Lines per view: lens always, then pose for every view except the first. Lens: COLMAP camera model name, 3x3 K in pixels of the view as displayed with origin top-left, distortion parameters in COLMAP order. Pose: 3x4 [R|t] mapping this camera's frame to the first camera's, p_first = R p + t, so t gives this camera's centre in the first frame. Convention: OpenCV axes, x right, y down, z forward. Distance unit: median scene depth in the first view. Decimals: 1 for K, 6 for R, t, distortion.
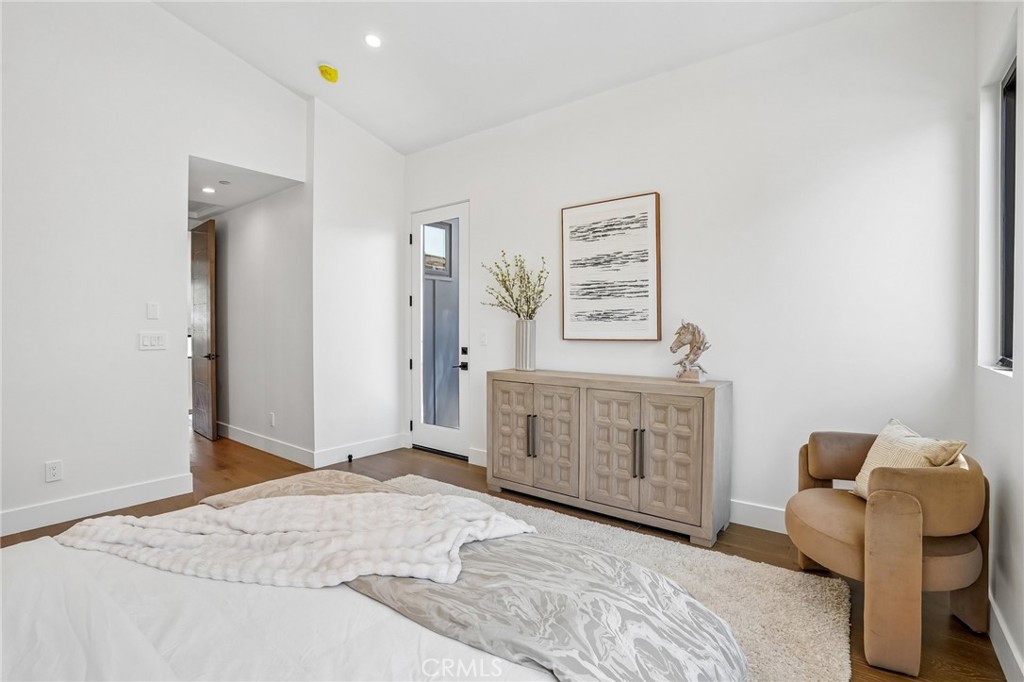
lens RADIAL K [[475.6, 0, 512.1], [0, 475.6, 338.6], [0, 0, 1]] dist [-0.053561, 0.009873]
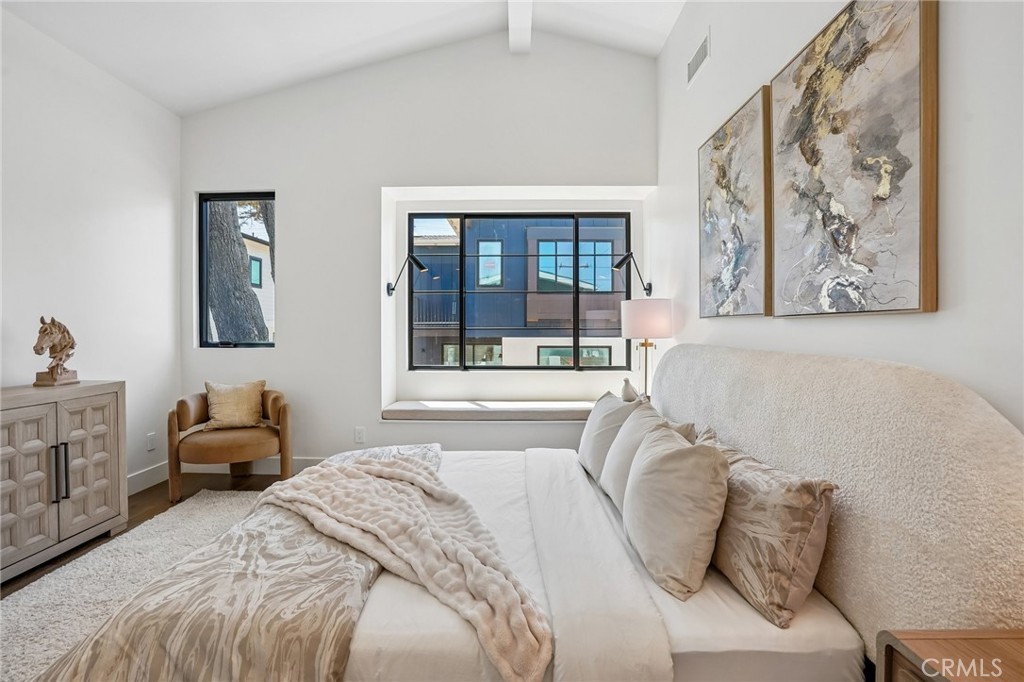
lens RADIAL K [[475.6, 0, 508.9], [0, 475.6, 336.7], [0, 0, 1]] dist [-0.053561, 0.009873]
pose [[-0.591757, 0.000094, 0.806116, -0.914111], [0.035046, 0.999058, 0.025610, 0.003674], [-0.805354, 0.043406, -0.591202, 0.846862]]
